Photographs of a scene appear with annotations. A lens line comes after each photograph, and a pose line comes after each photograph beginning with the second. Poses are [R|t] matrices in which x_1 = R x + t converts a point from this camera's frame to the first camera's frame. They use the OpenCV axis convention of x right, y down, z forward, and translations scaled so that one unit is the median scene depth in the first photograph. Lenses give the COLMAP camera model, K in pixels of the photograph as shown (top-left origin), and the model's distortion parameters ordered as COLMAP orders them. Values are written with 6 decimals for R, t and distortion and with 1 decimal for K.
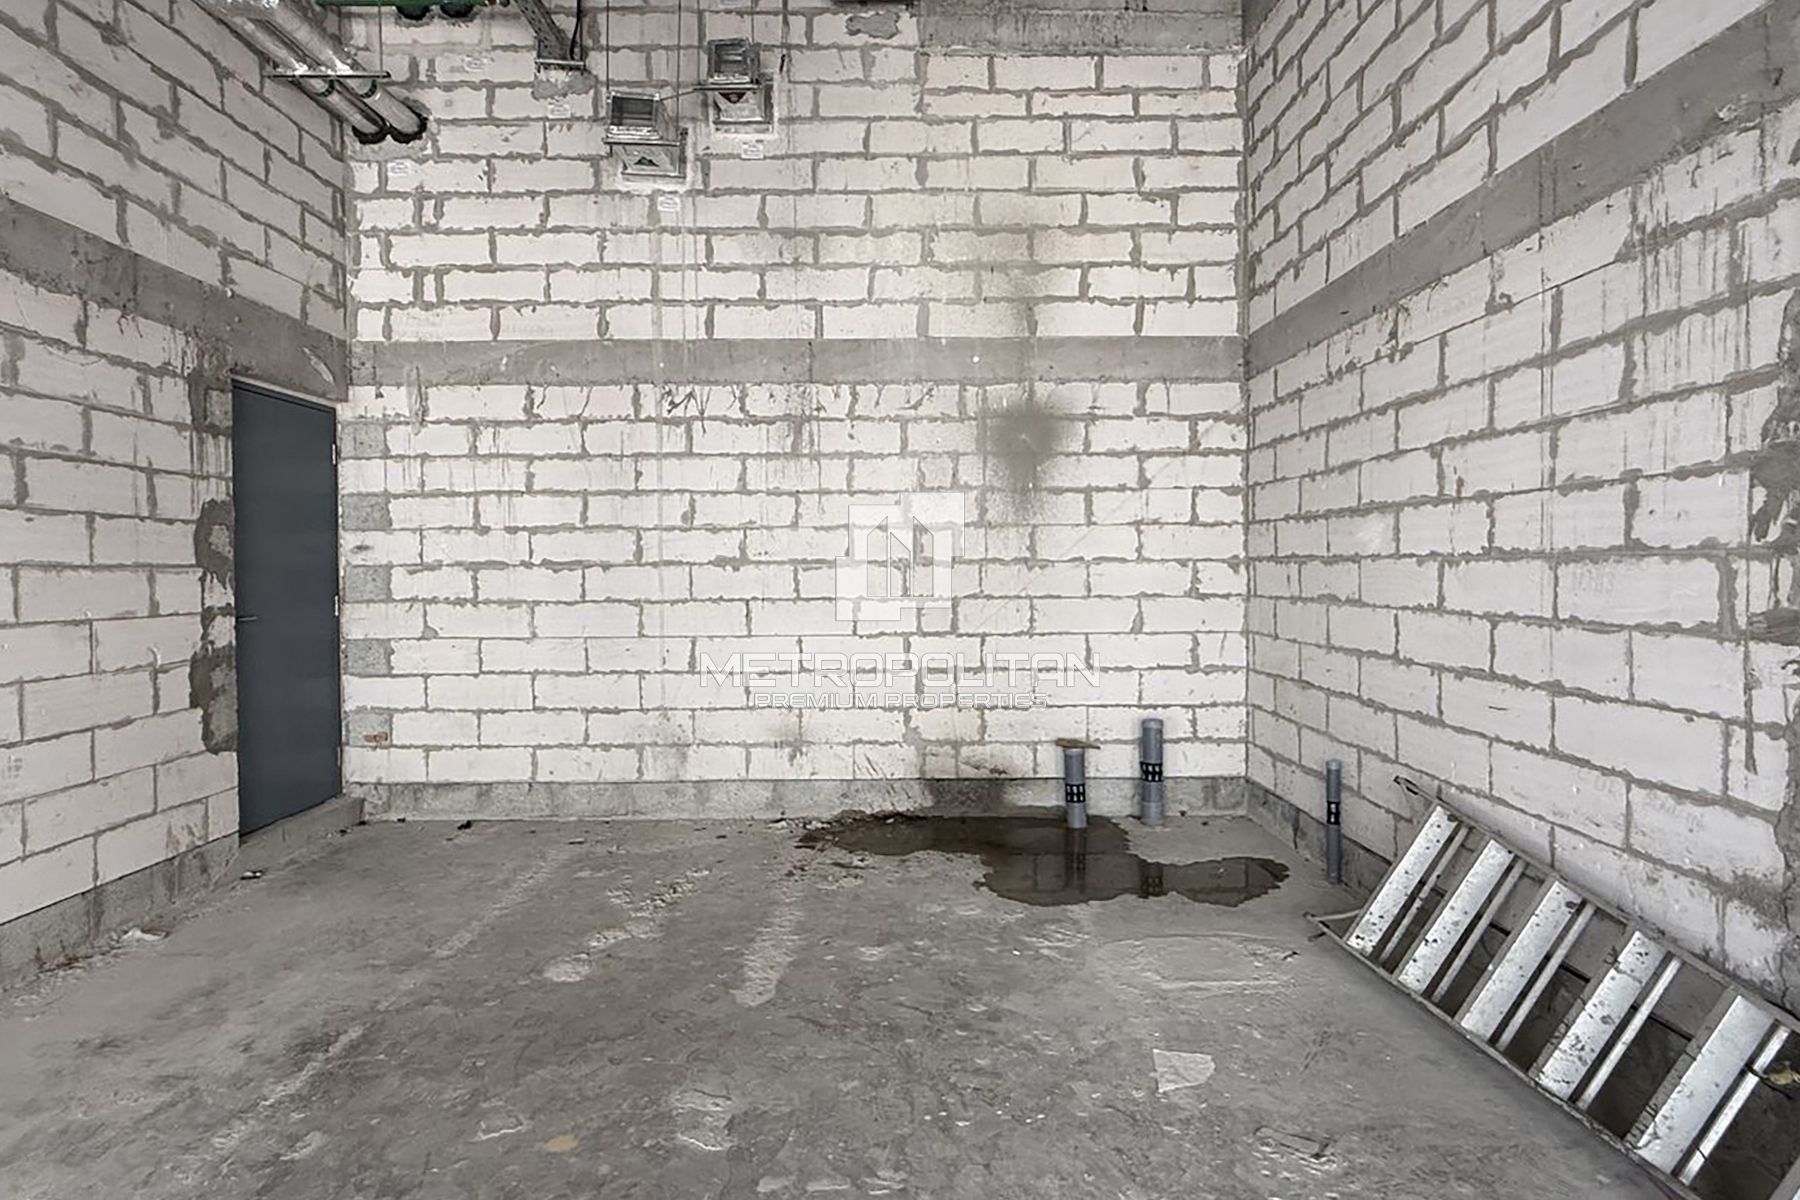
lens RADIAL K [[957.6, 0, 904.5], [0, 957.6, 587.1], [0, 0, 1]] dist [0.000341, -0.000341]
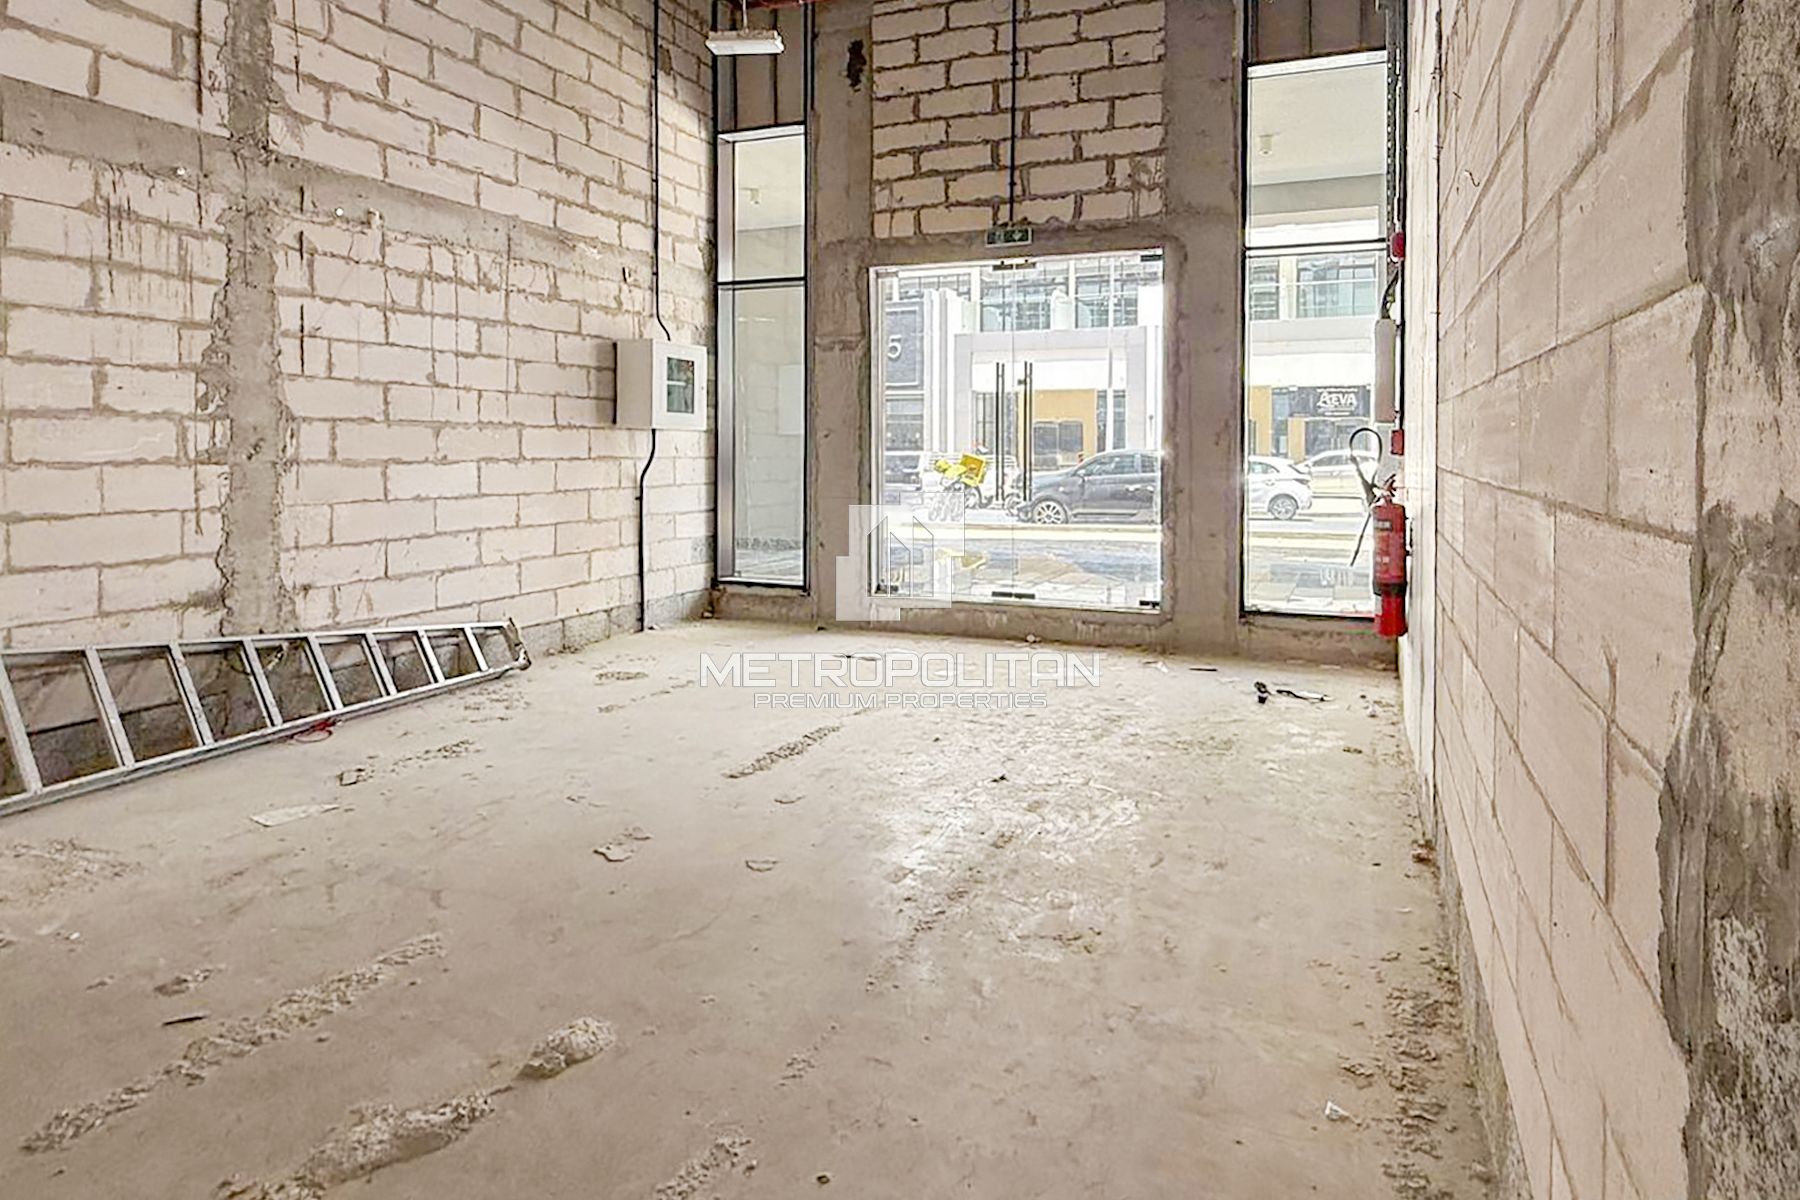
lens RADIAL K [[1016.6, 0, 1009.4], [0, 1016.6, 461.2], [0, 0, 1]] dist [-0.006829, 0.001173]
pose [[-0.934851, -0.000337, 0.355040, -0.553917], [0.009260, 0.999636, 0.025332, 0.005679], [-0.354920, 0.026969, -0.934508, 0.978920]]
